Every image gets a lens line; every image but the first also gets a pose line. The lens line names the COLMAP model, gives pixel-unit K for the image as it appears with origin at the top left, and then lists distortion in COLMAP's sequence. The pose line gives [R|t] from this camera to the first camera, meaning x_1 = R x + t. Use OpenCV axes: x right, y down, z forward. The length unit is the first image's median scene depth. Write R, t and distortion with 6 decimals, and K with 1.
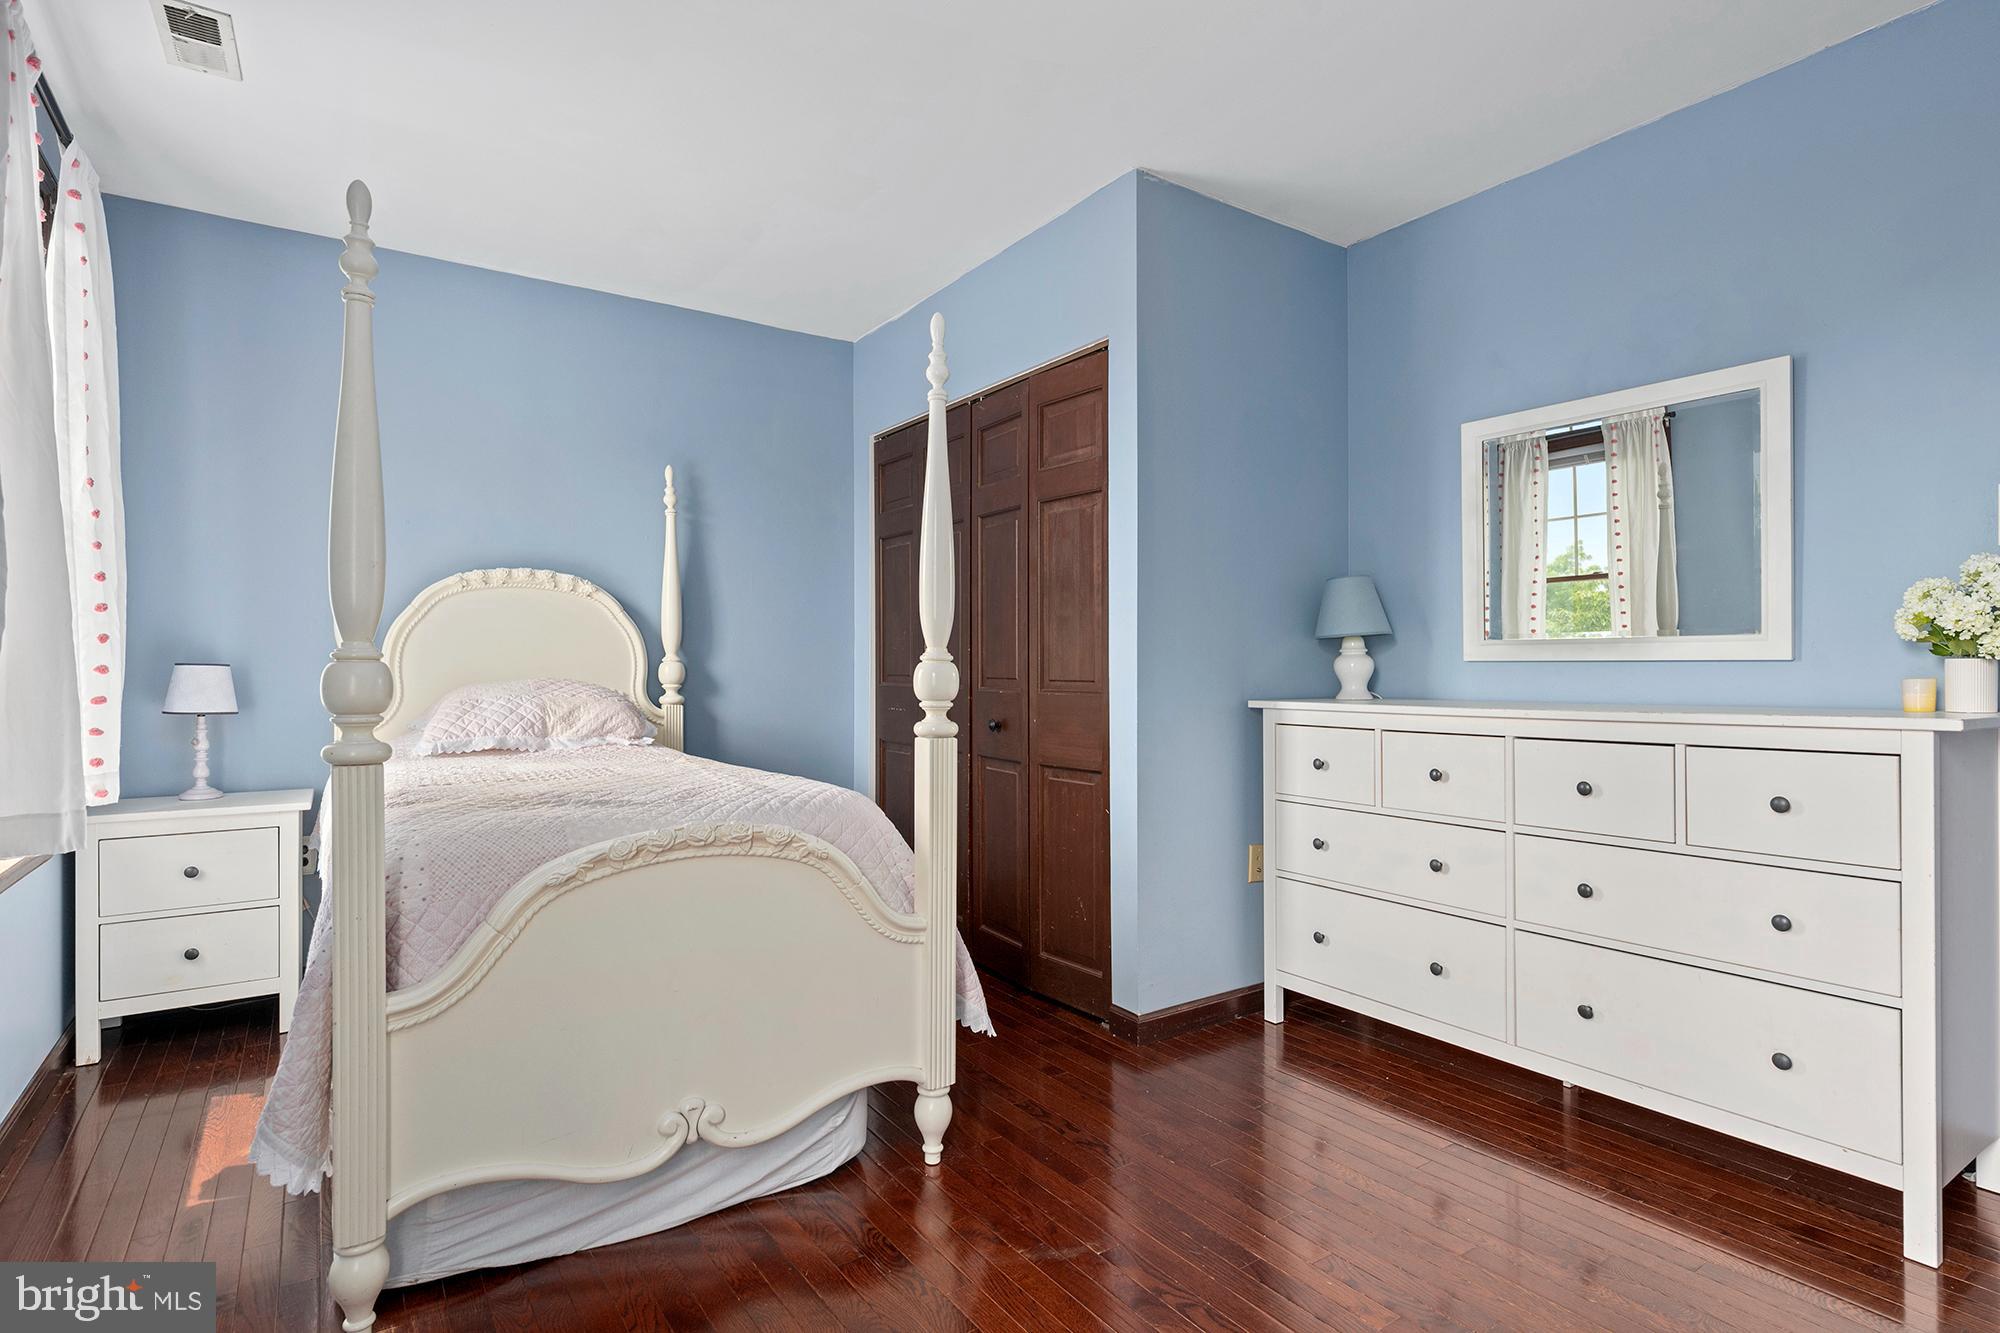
lens RADIAL K [[1024.5, 0, 1000.0], [0, 1024.5, 666.5], [0, 0, 1]] dist [0.001675, 0.000154]
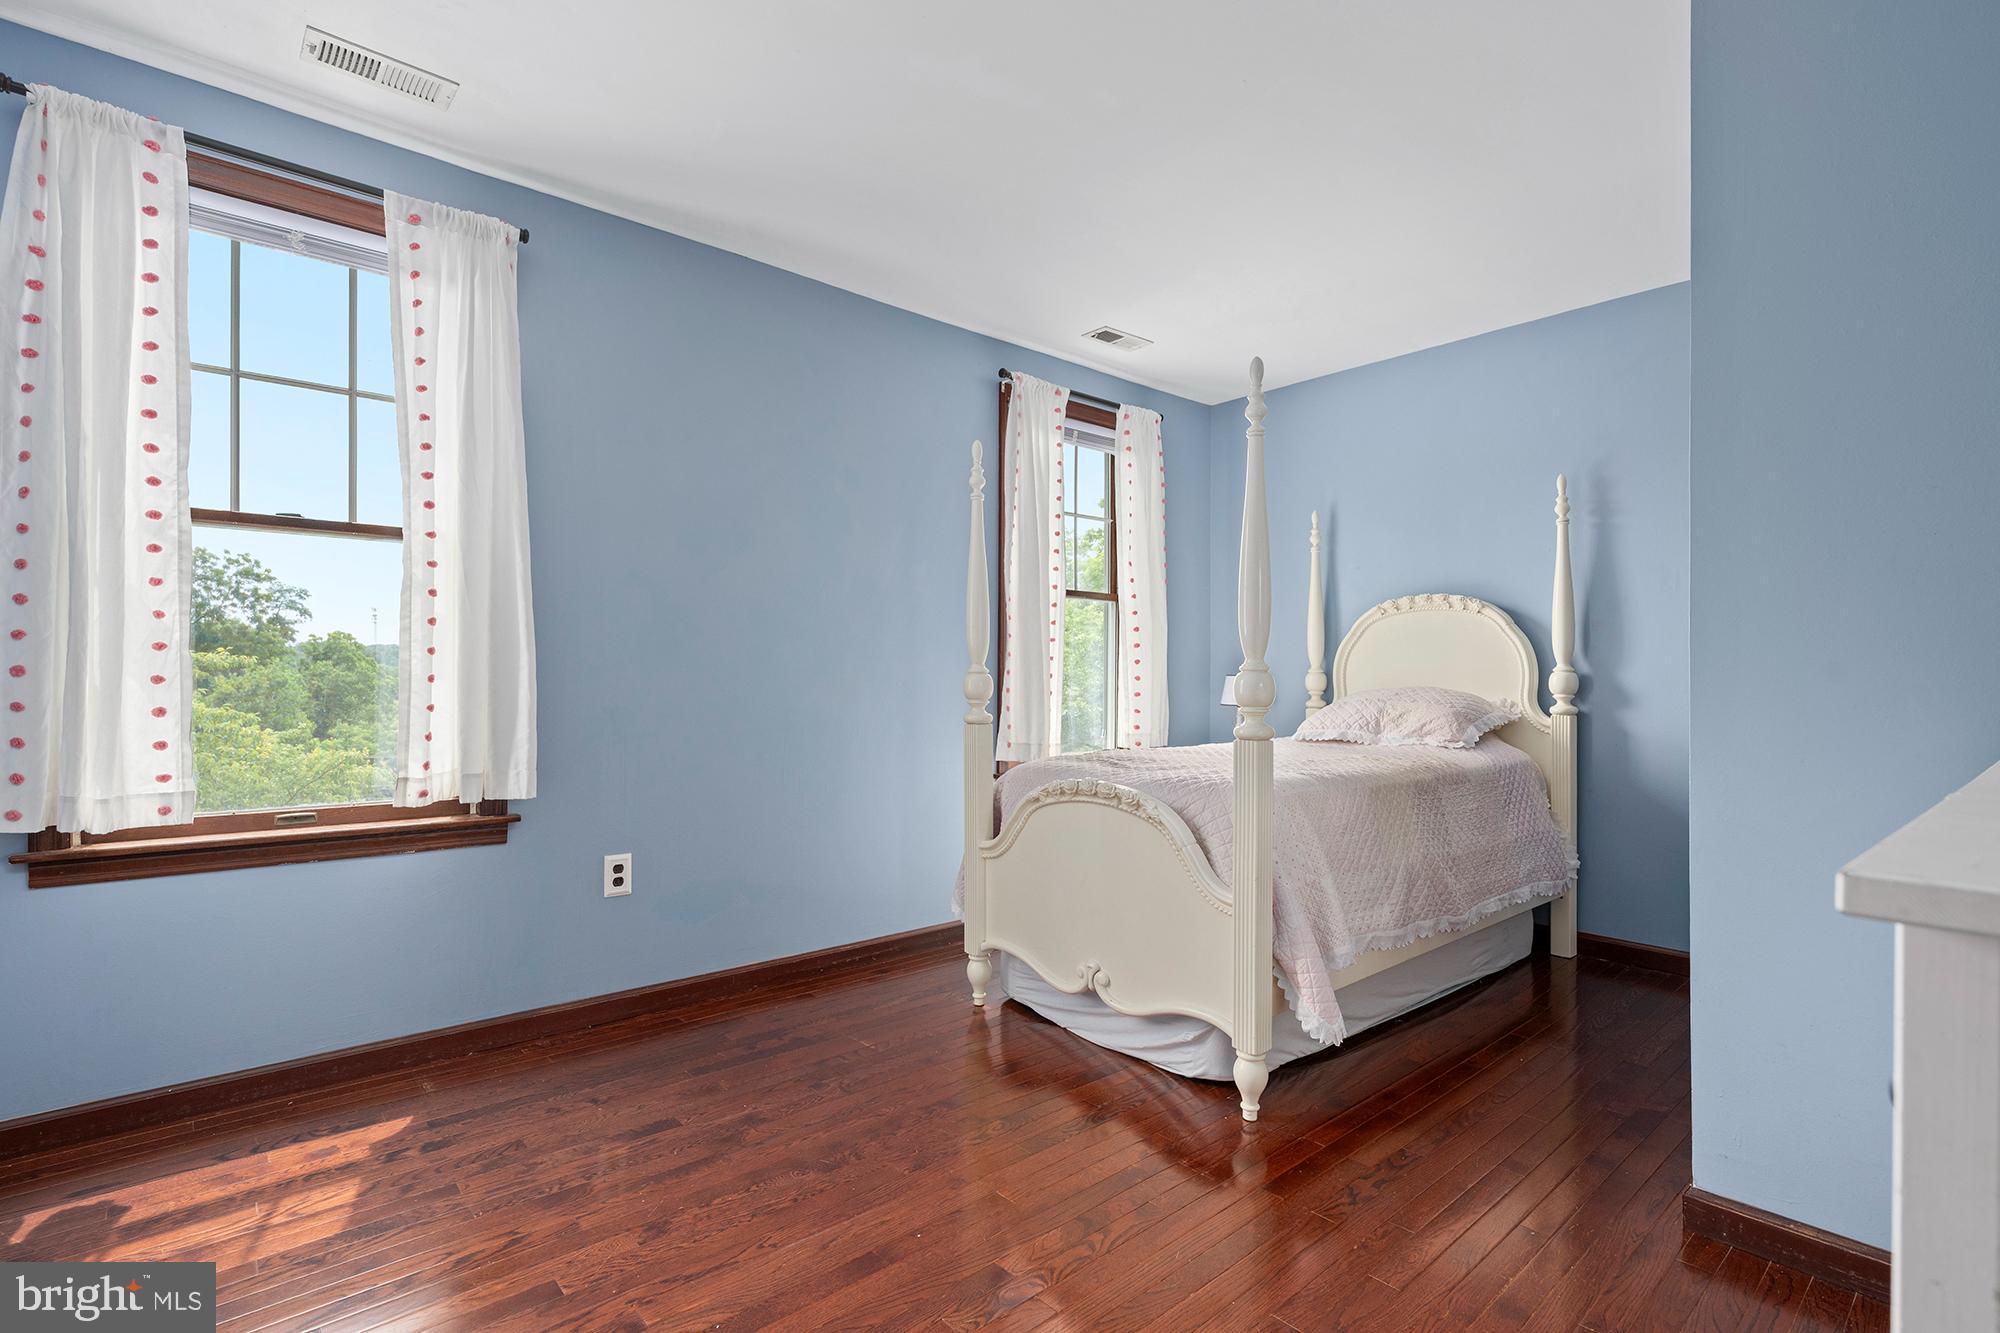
lens RADIAL K [[949.8, 0, 998.8], [0, 949.8, 672.7], [0, 0, 1]] dist [0.000024, 0.000230]
pose [[0.100900, -0.006028, -0.994878, 0.647017], [-0.000285, 0.999981, -0.006087, 0.002559], [0.994897, 0.000898, 0.100896, 0.430826]]
